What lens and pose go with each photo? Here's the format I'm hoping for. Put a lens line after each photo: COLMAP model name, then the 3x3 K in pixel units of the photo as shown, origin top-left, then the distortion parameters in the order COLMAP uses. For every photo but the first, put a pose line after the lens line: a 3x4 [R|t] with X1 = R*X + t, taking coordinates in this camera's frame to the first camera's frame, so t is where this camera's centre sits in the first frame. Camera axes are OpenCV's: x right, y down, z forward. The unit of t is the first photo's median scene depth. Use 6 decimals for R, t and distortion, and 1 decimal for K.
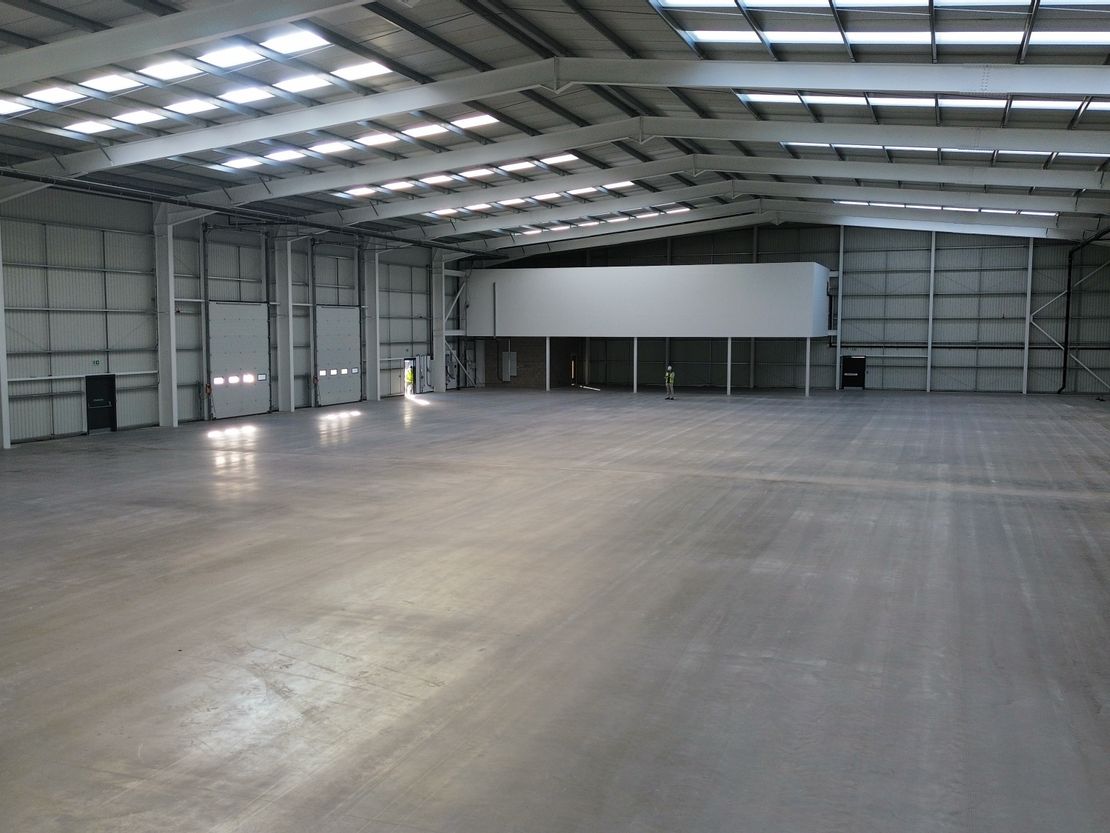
lens RADIAL K [[1041.0, 0, 559.3], [0, 1041.0, 414.5], [0, 0, 1]] dist [0.078189, -0.002174]
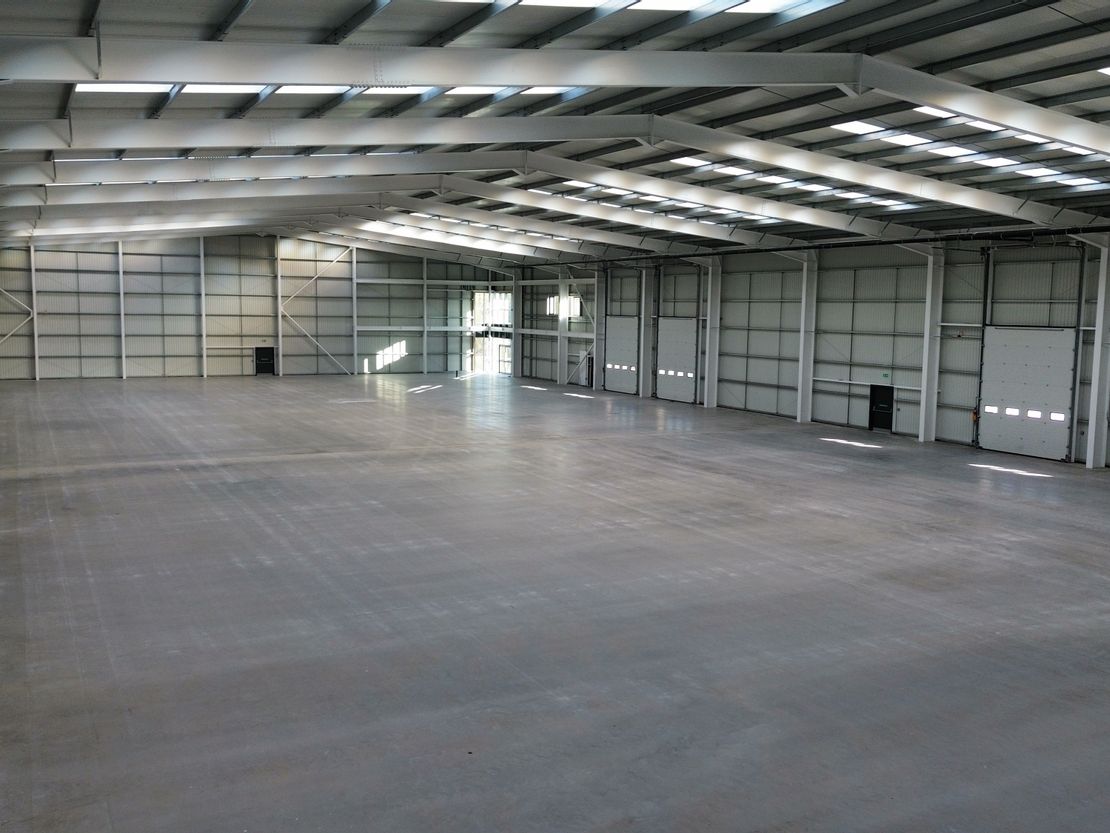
lens RADIAL K [[1041.0, 0, 559.3], [0, 1041.0, 414.5], [0, 0, 1]] dist [0.078189, -0.002174]
pose [[-0.662931, 0.040531, -0.747583, 0.177811], [-0.106833, 0.983194, 0.148041, -0.035018], [0.741019, 0.178007, -0.647459, 0.366811]]
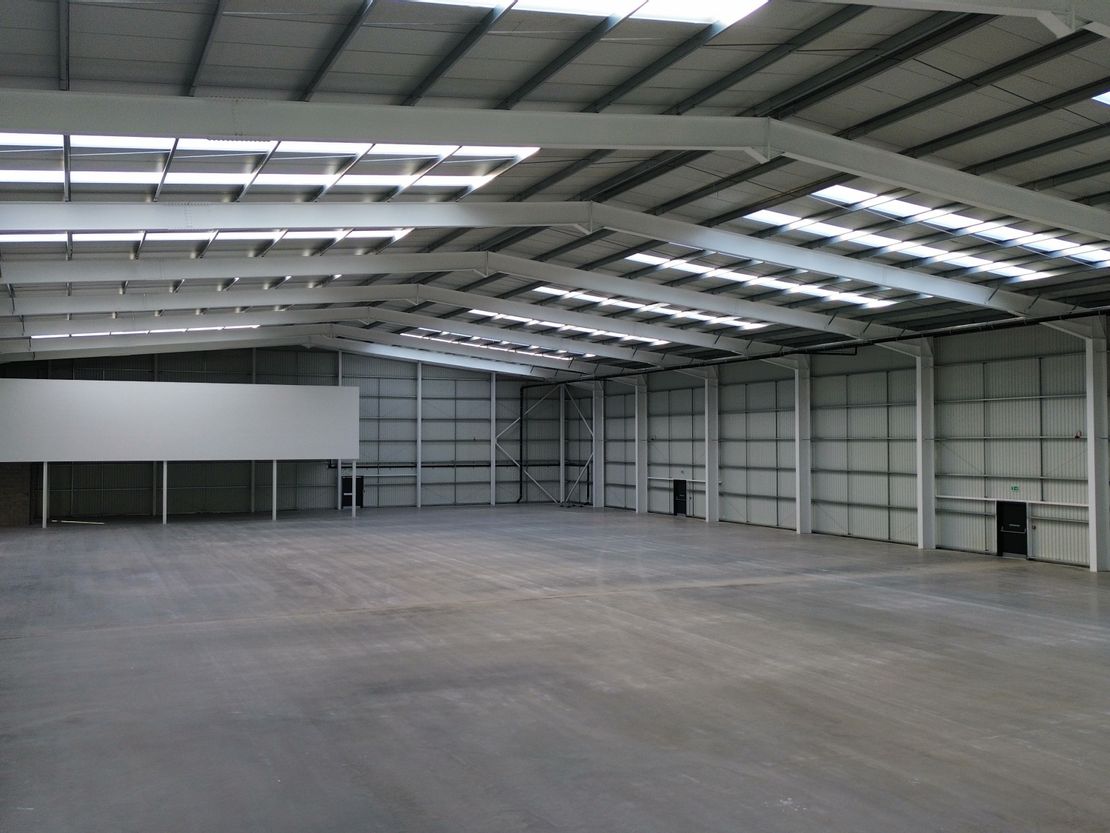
lens RADIAL K [[1041.0, 0, 559.3], [0, 1041.0, 414.5], [0, 0, 1]] dist [0.078189, -0.002174]
pose [[0.697529, 0.015810, 0.716382, -0.348694], [0.067027, 0.993933, -0.087199, -0.013616], [-0.713414, 0.108841, 0.692238, 0.139774]]
